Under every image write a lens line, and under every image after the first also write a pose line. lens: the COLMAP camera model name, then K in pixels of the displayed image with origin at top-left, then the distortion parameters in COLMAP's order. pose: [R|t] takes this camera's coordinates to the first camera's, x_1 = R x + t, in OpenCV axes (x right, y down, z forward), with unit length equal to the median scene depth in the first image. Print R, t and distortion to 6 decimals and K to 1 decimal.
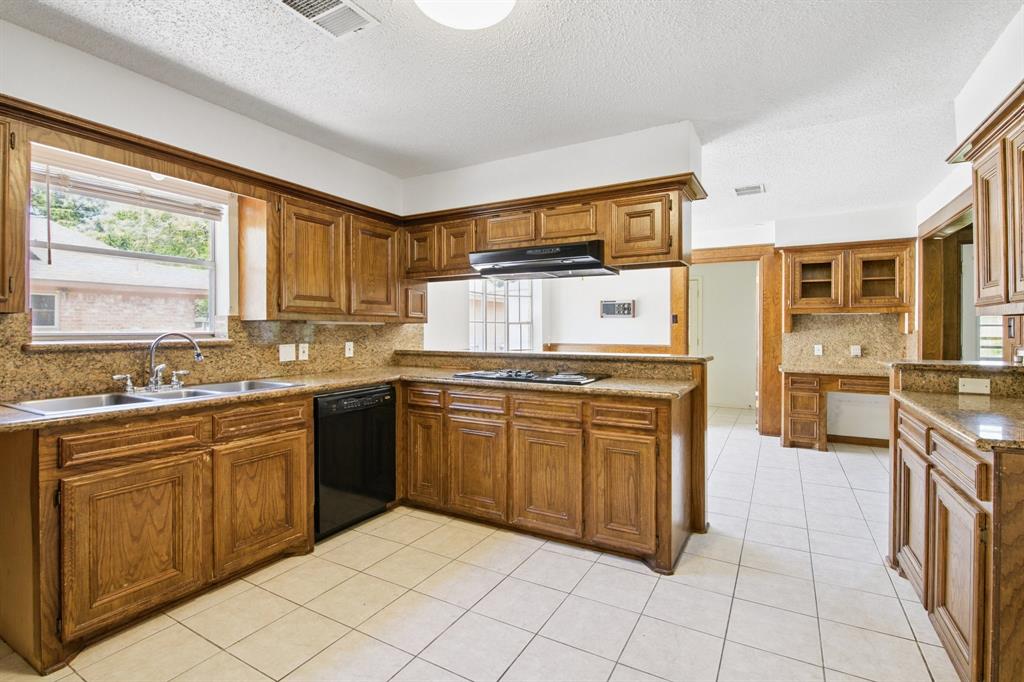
lens RADIAL K [[478.3, 0, 515.0], [0, 478.3, 334.6], [0, 0, 1]] dist [-0.013785, -0.001876]
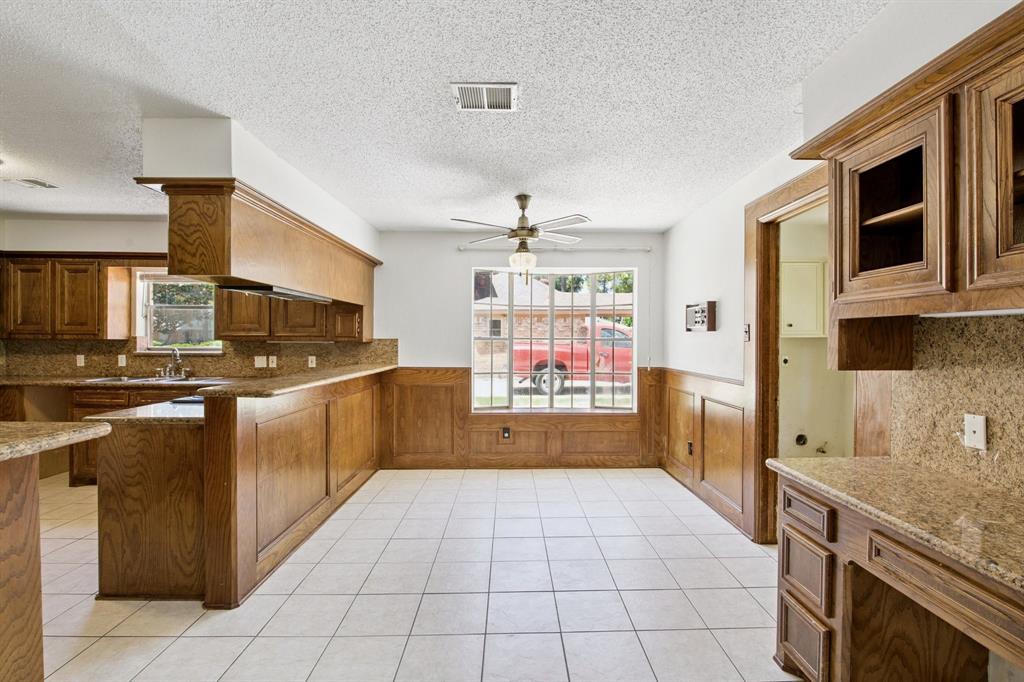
lens RADIAL K [[478.3, 0, 528.6], [0, 478.3, 338.0], [0, 0, 1]] dist [-0.013785, -0.001876]
pose [[0.502011, -0.000488, -0.864861, 1.184644], [-0.014238, 0.999860, -0.008829, -0.033660], [0.864744, 0.016746, 0.501933, 0.929523]]
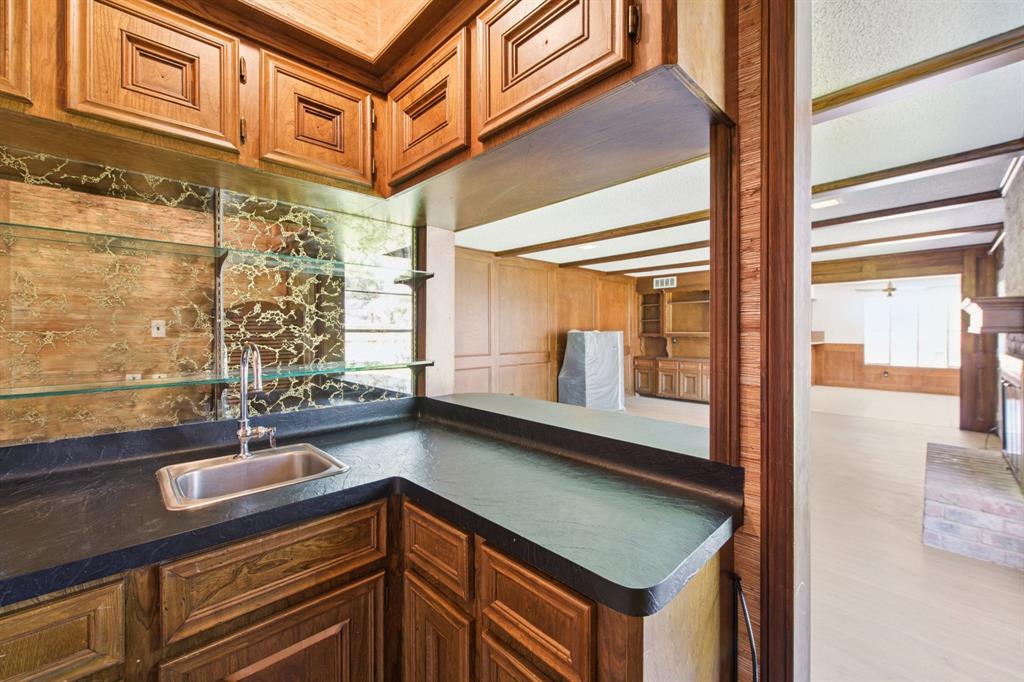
lens RADIAL K [[412.9, 0, 512.3], [0, 412.9, 336.3], [0, 0, 1]] dist [0.000157, -0.000181]
pose [[-0.297111, 0.001767, -0.954841, 3.335535], [-0.011223, 0.999923, 0.005342, 0.007477], [0.954777, 0.012304, -0.297068, 0.012220]]
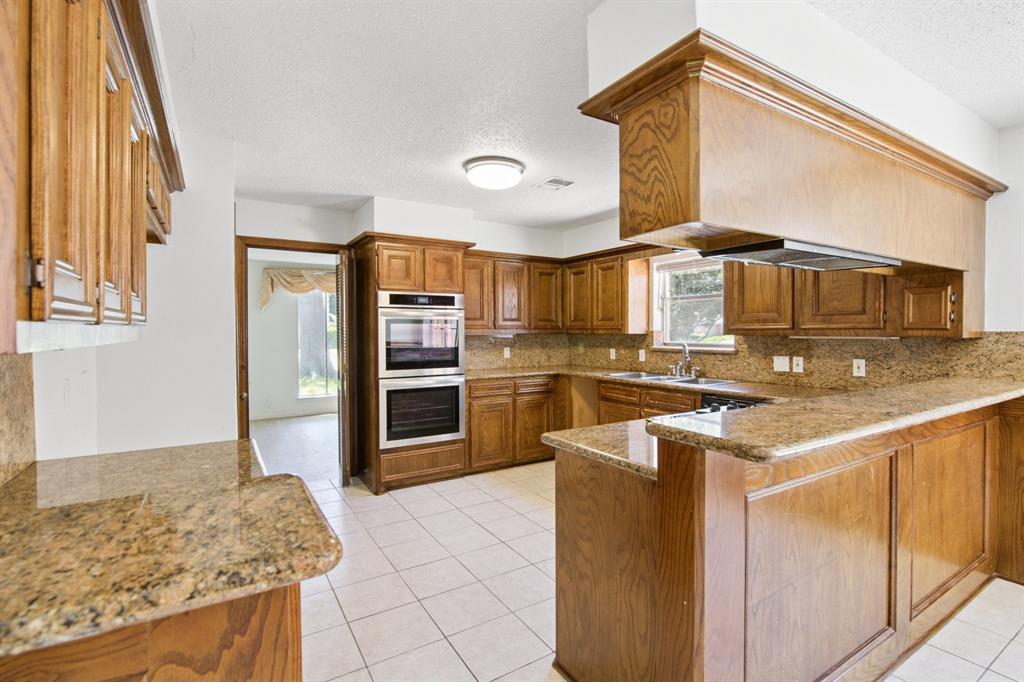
lens RADIAL K [[478.3, 0, 519.9], [0, 478.3, 338.7], [0, 0, 1]] dist [-0.013785, -0.001876]
pose [[-0.492328, 0.015040, -0.870280, 0.748027], [-0.006395, 0.999761, 0.020896, -0.037582], [0.870386, 0.015853, -0.492114, 0.966720]]
